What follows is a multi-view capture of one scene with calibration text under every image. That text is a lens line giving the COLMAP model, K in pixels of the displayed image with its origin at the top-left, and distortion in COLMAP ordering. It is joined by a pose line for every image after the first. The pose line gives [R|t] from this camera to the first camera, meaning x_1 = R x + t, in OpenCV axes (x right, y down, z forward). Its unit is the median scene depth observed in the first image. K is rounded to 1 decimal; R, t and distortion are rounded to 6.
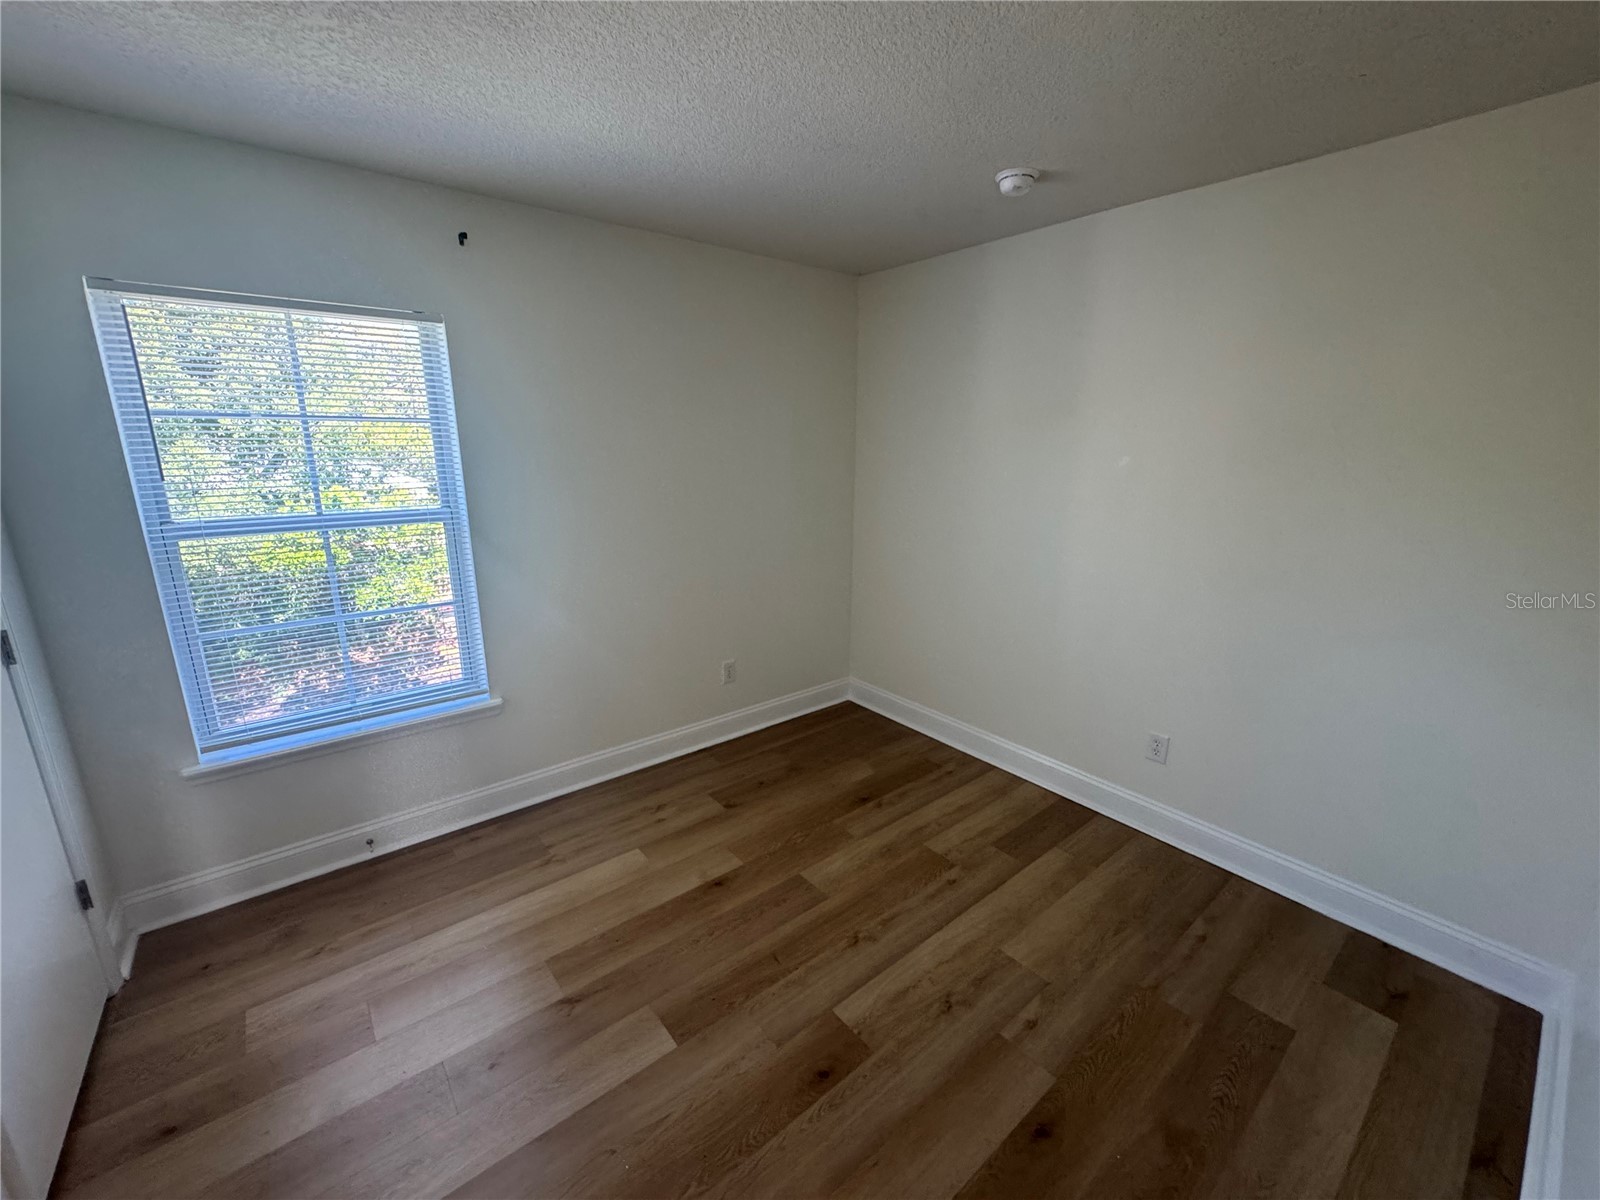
lens RADIAL K [[636.7, 0, 797.6], [0, 636.7, 598.5], [0, 0, 1]] dist [0.000347, -0.000033]
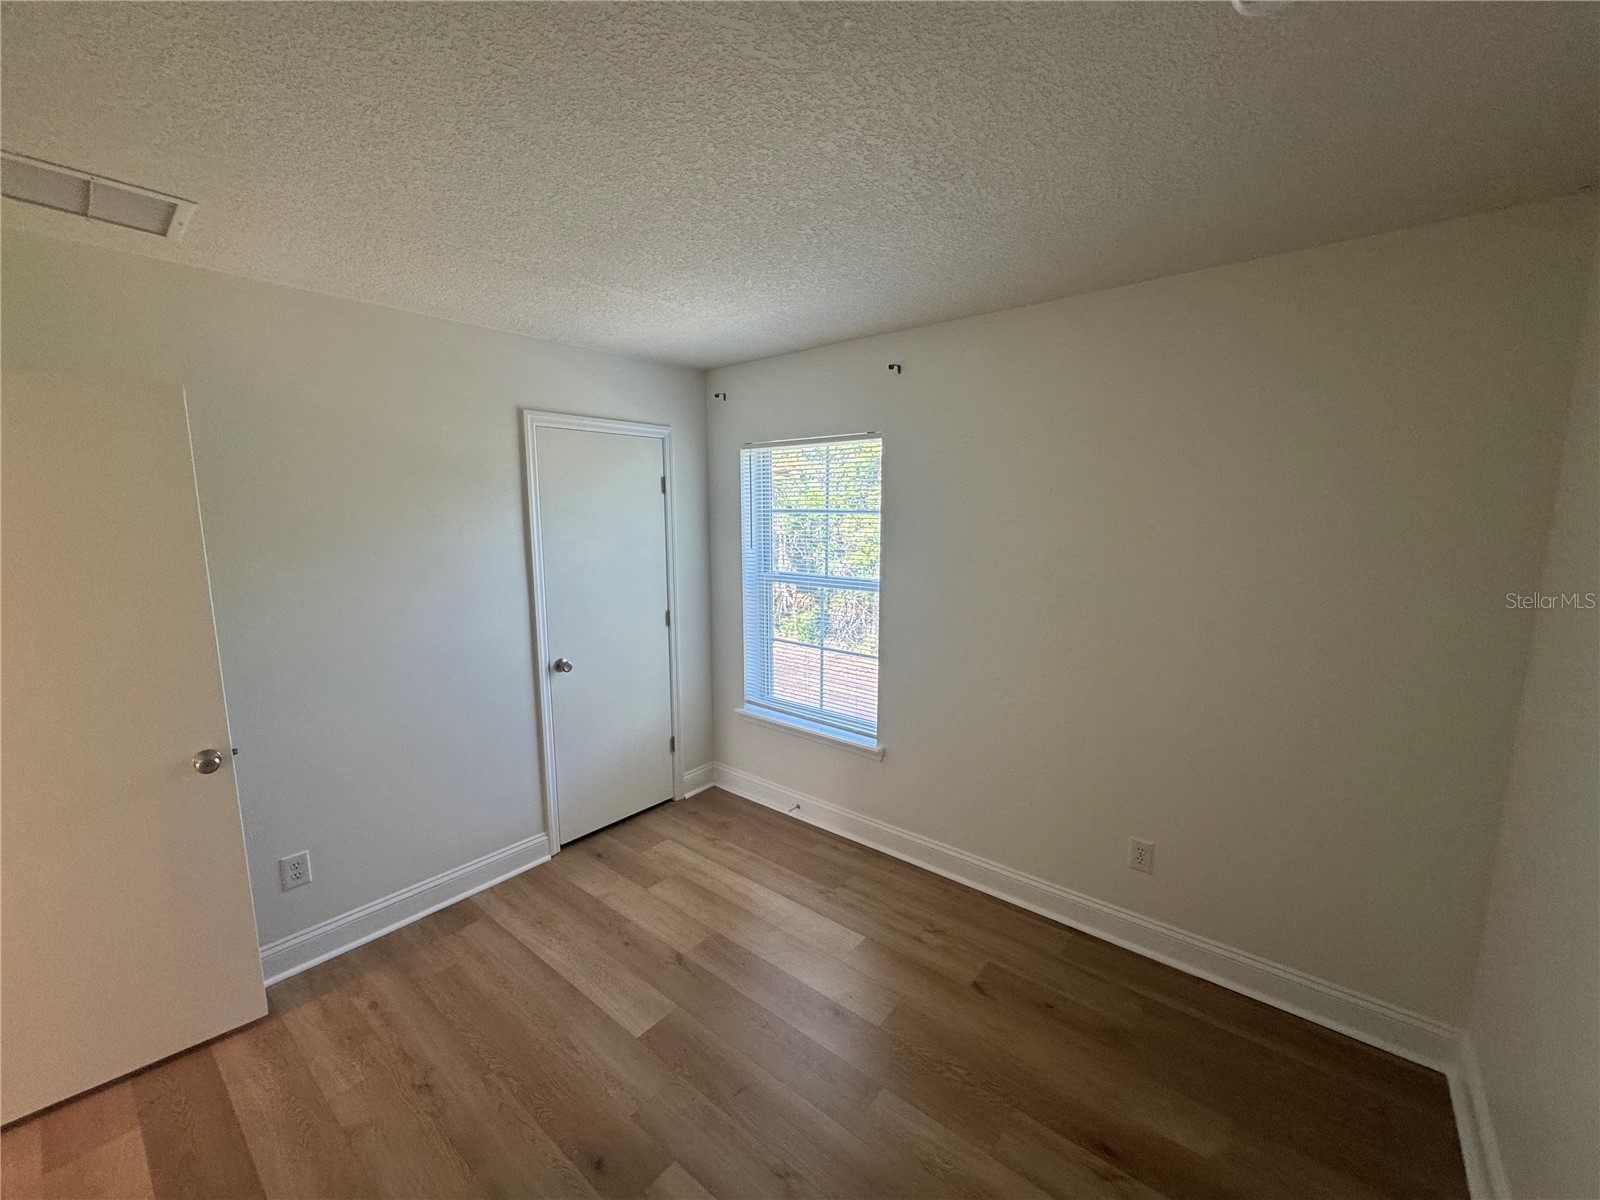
lens RADIAL K [[636.7, 0, 799.6], [0, 636.7, 602.1], [0, 0, 1]] dist [0.000347, -0.000033]
pose [[0.209991, 0.131939, -0.968760, 0.618498], [-0.237191, 0.968127, 0.080439, -0.164822], [0.948496, 0.212890, 0.234592, 0.570882]]
